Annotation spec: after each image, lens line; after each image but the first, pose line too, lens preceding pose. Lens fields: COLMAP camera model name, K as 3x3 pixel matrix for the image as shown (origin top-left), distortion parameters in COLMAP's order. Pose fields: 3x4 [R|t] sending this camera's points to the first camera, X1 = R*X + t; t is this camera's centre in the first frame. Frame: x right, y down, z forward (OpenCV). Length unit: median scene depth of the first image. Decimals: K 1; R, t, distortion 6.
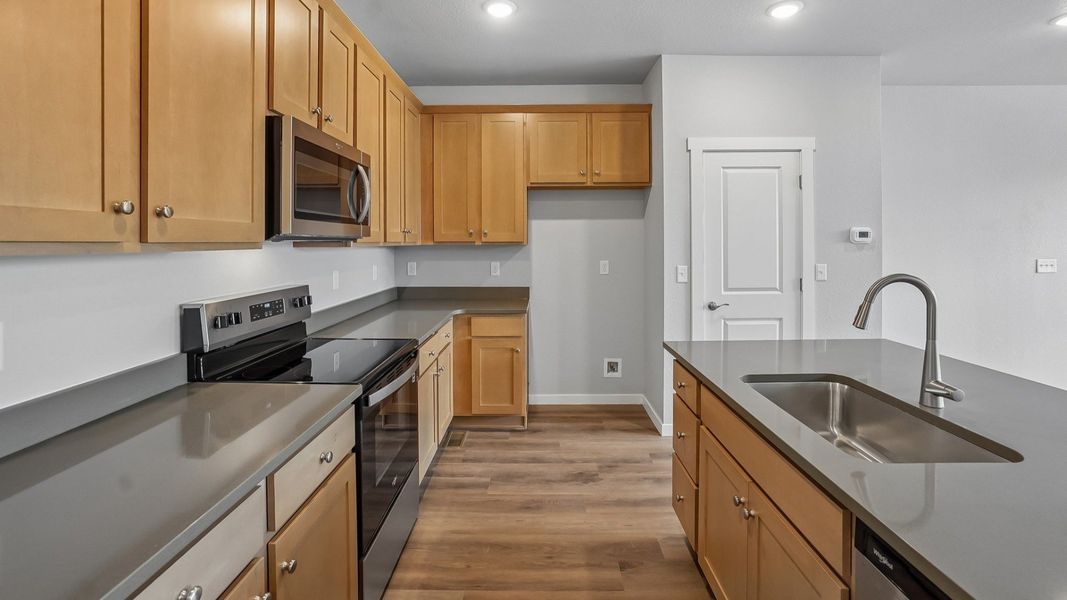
lens RADIAL K [[474.9, 0, 537.1], [0, 474.9, 246.4], [0, 0, 1]] dist [-0.029178, 0.007449]
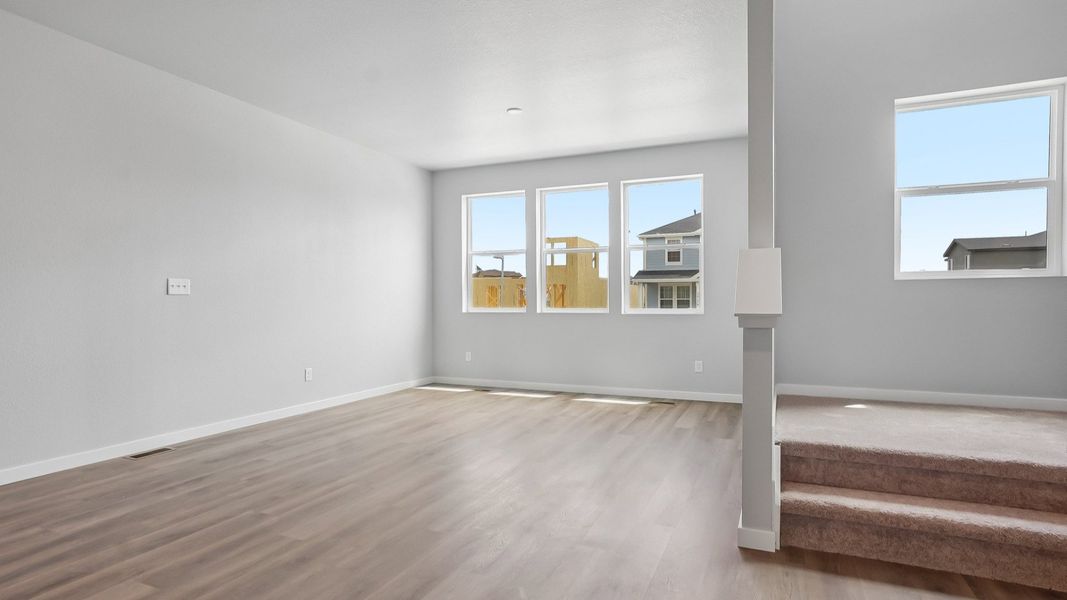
lens RADIAL K [[546.8, 0, 533.0], [0, 546.8, 298.1], [0, 0, 1]] dist [-0.013292, 0.000836]
pose [[0.402740, 0.006432, 0.915292, 0.527282], [0.008109, 0.999911, -0.010594, 0.095265], [-0.915278, 0.011689, 0.402652, -0.009430]]
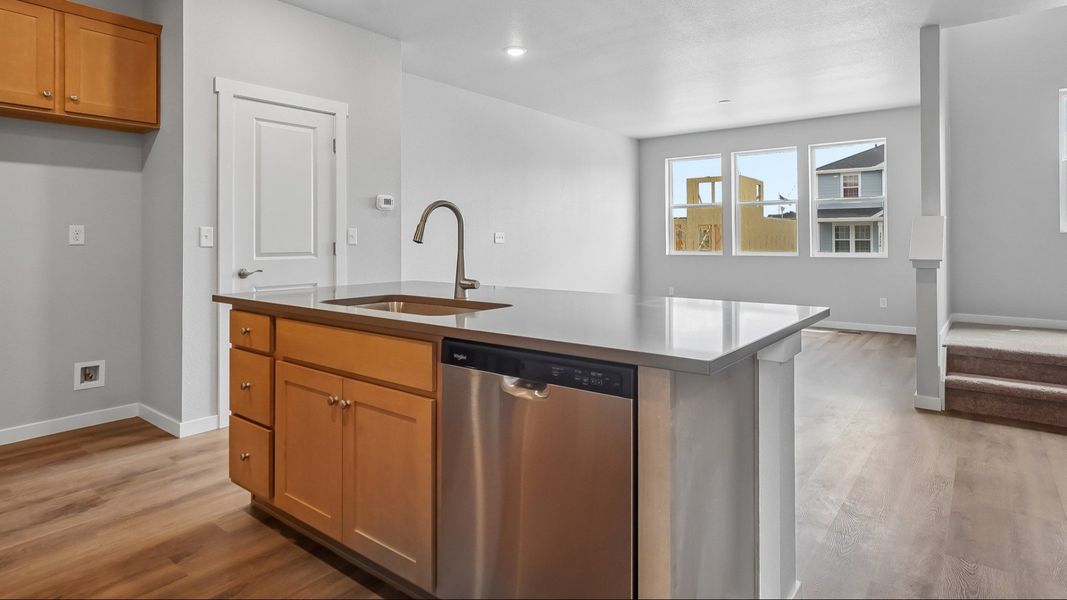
lens RADIAL K [[577.9, 0, 536.9], [0, 577.9, 229.1], [0, 0, 1]] dist [-0.001674, 0.008393]
pose [[0.610772, 0.017491, 0.791614, -0.146376], [0.006932, 0.999600, -0.027435, 0.076355], [-0.791776, 0.022244, 0.610406, -0.085967]]
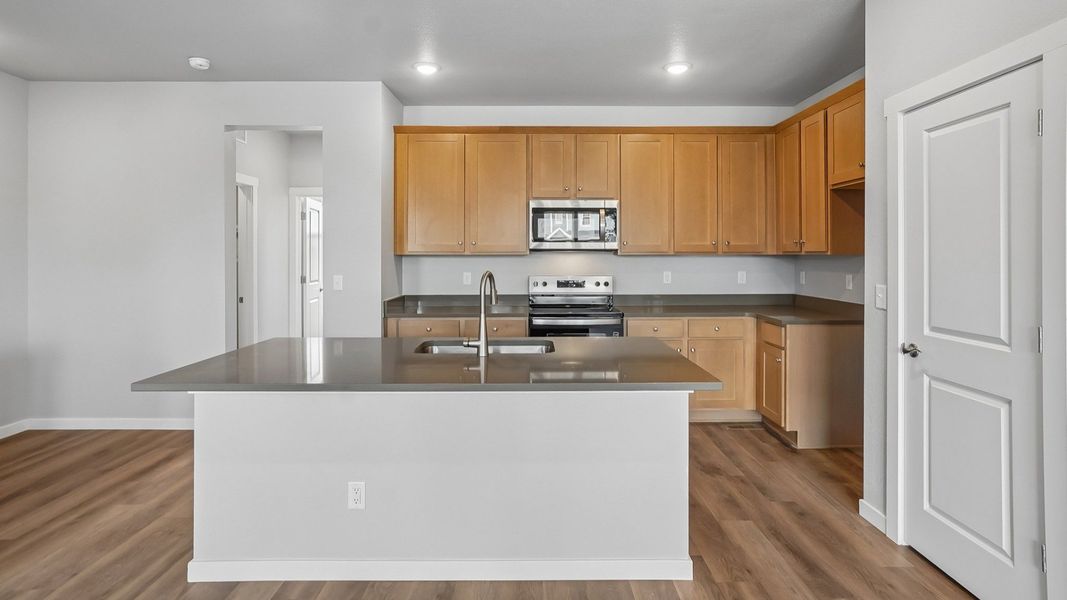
lens RADIAL K [[546.8, 0, 527.7], [0, 546.8, 255.8], [0, 0, 1]] dist [-0.013292, 0.000836]
pose [[-0.004826, 0.004987, -0.999976, 1.106900], [-0.010831, 0.999929, 0.005039, -0.000811], [0.999930, 0.010855, -0.004772, 0.482175]]
